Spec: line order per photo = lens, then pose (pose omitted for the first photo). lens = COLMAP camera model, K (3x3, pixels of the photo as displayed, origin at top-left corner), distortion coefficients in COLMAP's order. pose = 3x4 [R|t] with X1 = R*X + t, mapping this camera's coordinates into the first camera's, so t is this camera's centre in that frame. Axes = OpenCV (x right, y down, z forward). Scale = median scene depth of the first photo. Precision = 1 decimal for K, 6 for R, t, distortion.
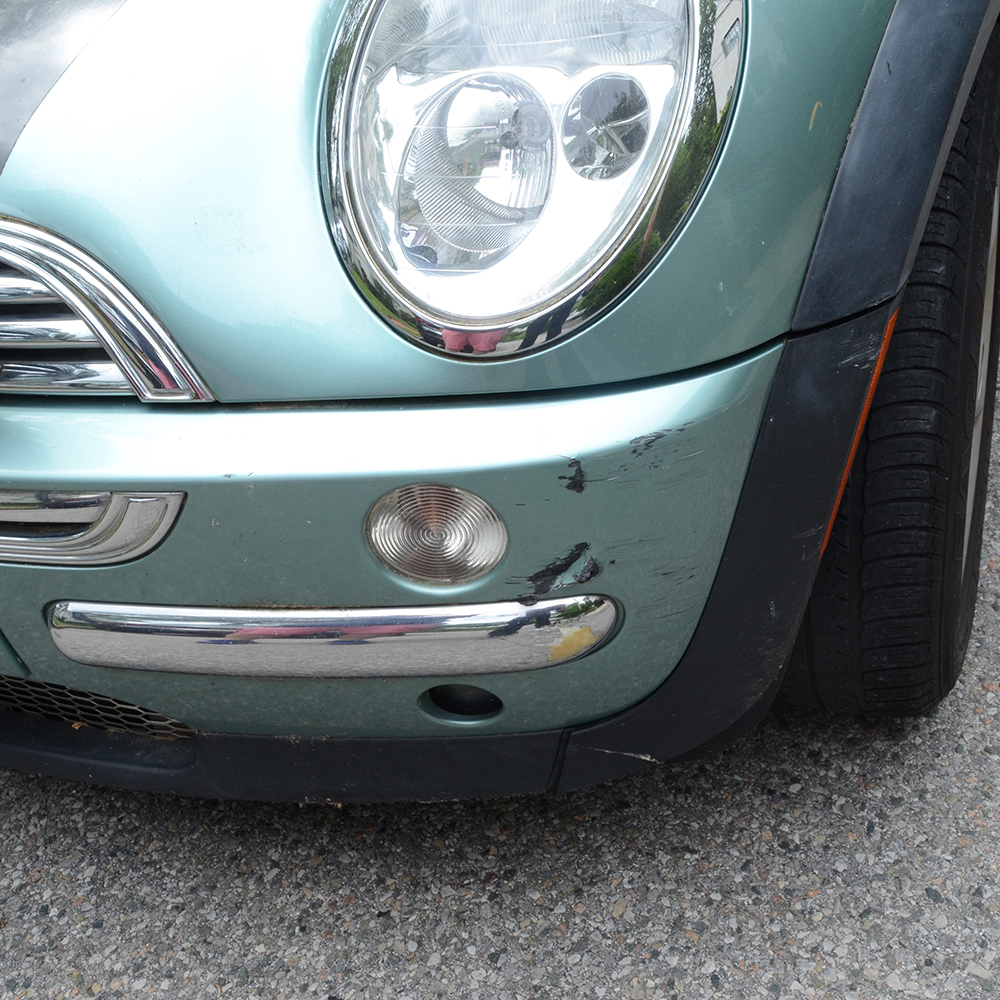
lens RADIAL K [[1341.0, 0, 500.0], [0, 1341.0, 500.0], [0, 0, 1]] dist [-0.098940, 0.036335]
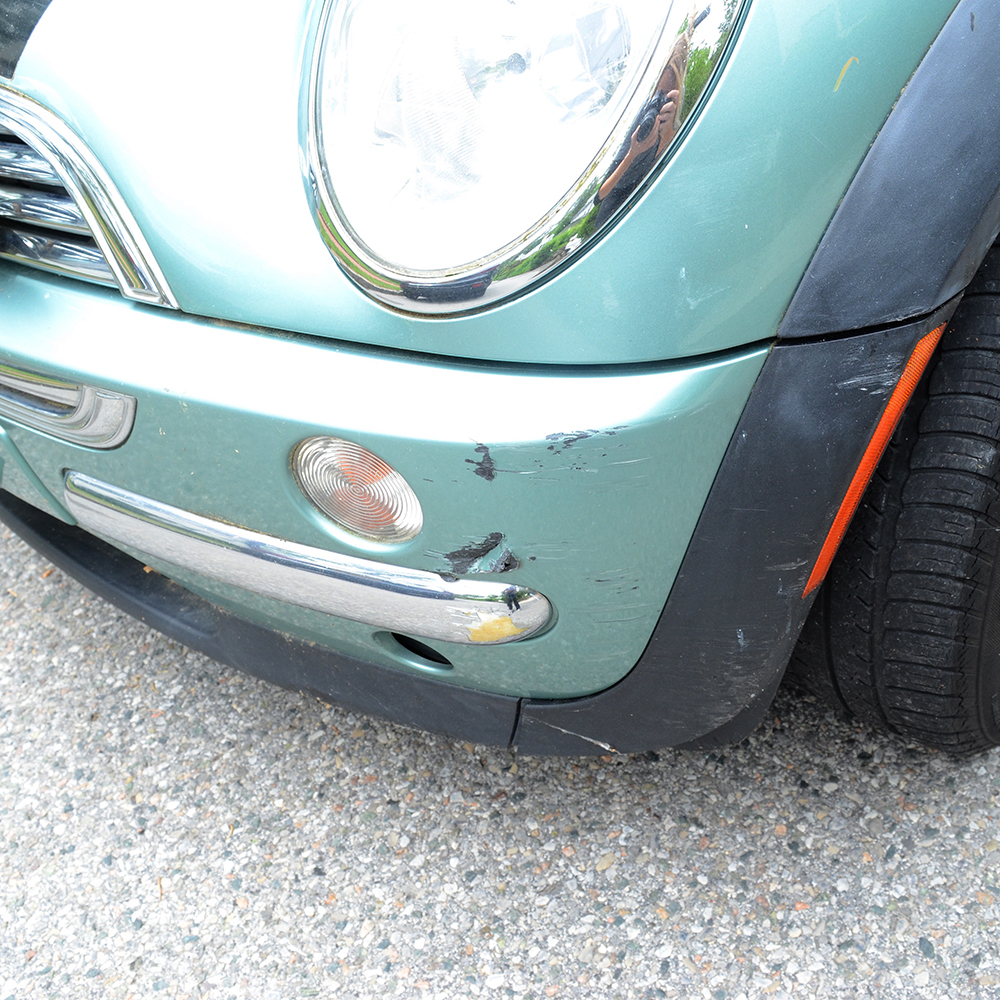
lens RADIAL K [[1161.0, 0, 500.0], [0, 1161.0, 500.0], [0, 0, 1]] dist [-0.110121, 0.034966]
pose [[0.942114, 0.202355, -0.267345, 0.193539], [-0.164149, 0.973621, 0.158484, -0.081893], [0.292363, -0.105426, 0.950479, 0.191187]]
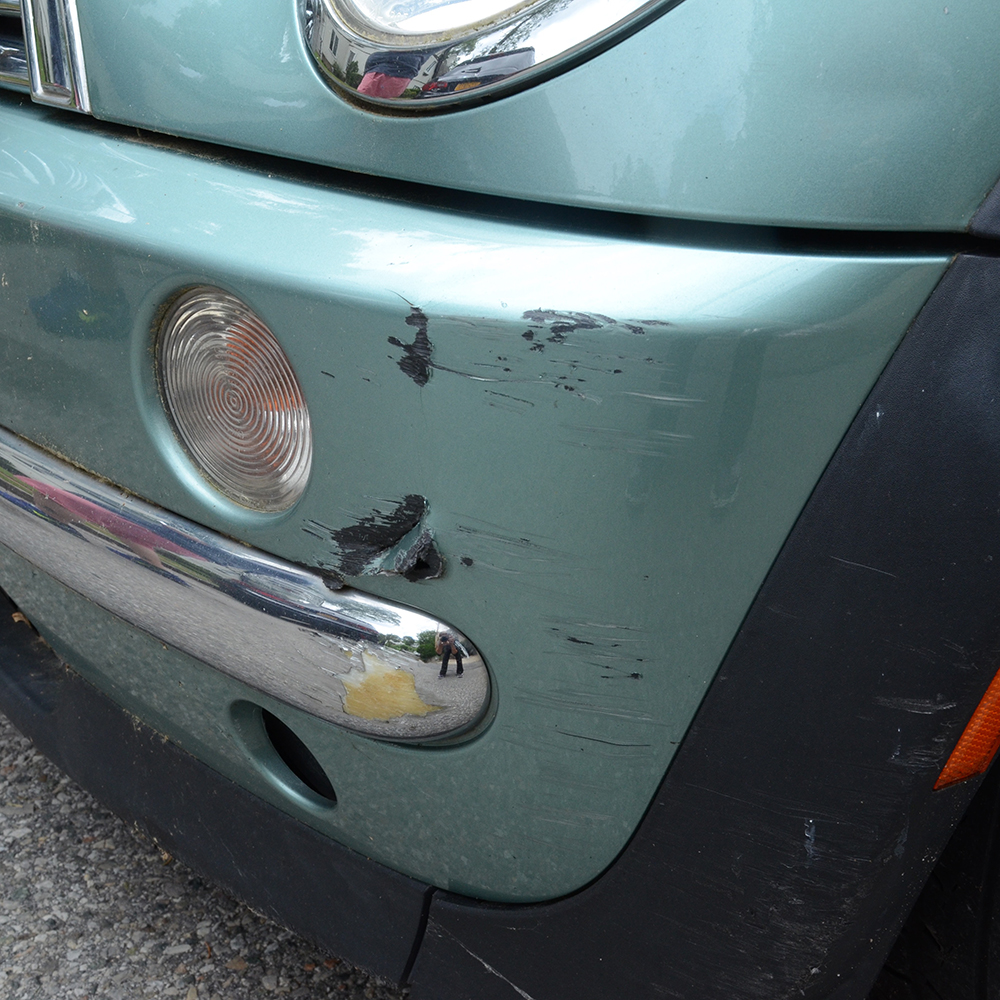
lens RADIAL K [[1467.7, 0, 500.0], [0, 1467.7, 500.0], [0, 0, 1]] dist [-0.094499, 0.048583]
pose [[0.813994, 0.350248, -0.463402, 0.253141], [-0.413766, 0.909532, -0.039365, 0.030841], [0.407691, 0.223782, 0.885274, 0.373277]]
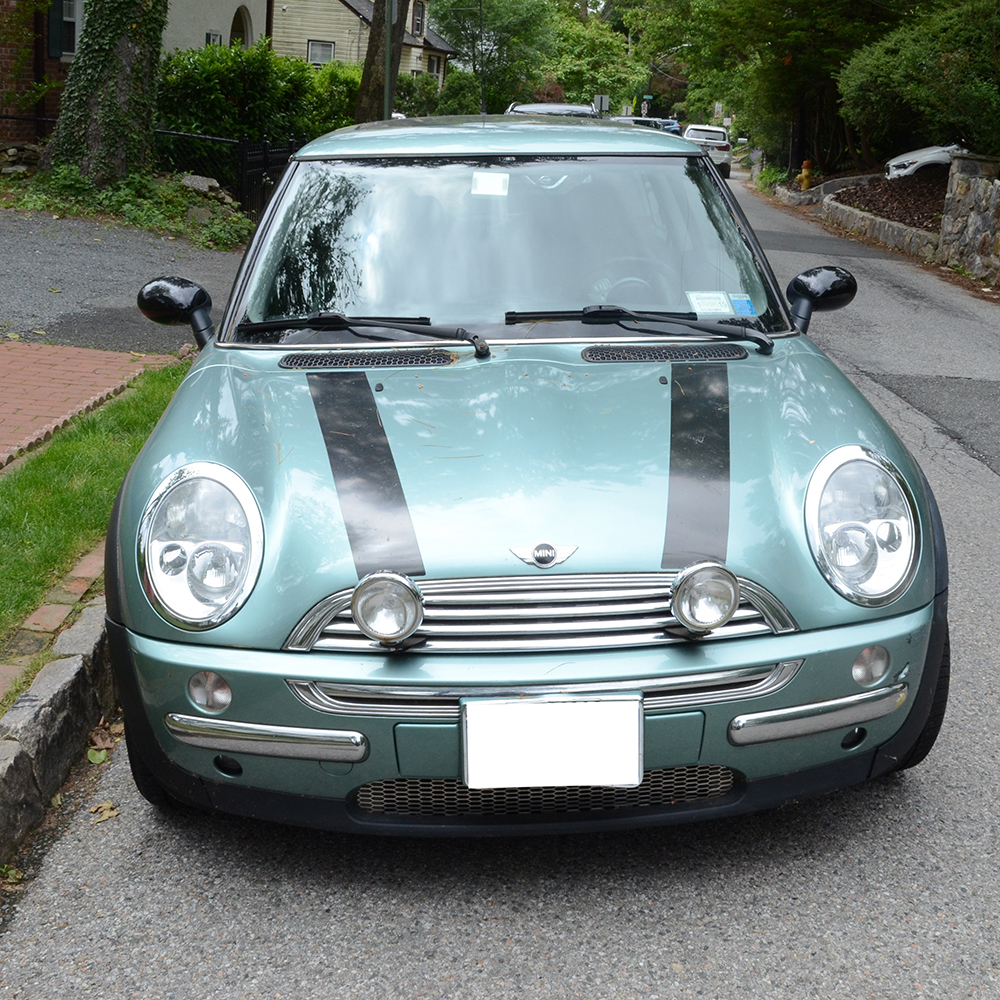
lens RADIAL K [[1345.9, 0, 568.5], [0, 1345.9, 450.4], [0, 0, 1]] dist [-0.082479, -0.031830]
pose [[0.856853, -0.001975, 0.515557, -1.654369], [0.195641, 0.926442, -0.321605, 0.312841], [-0.476999, 0.376432, 0.794211, -0.972715]]
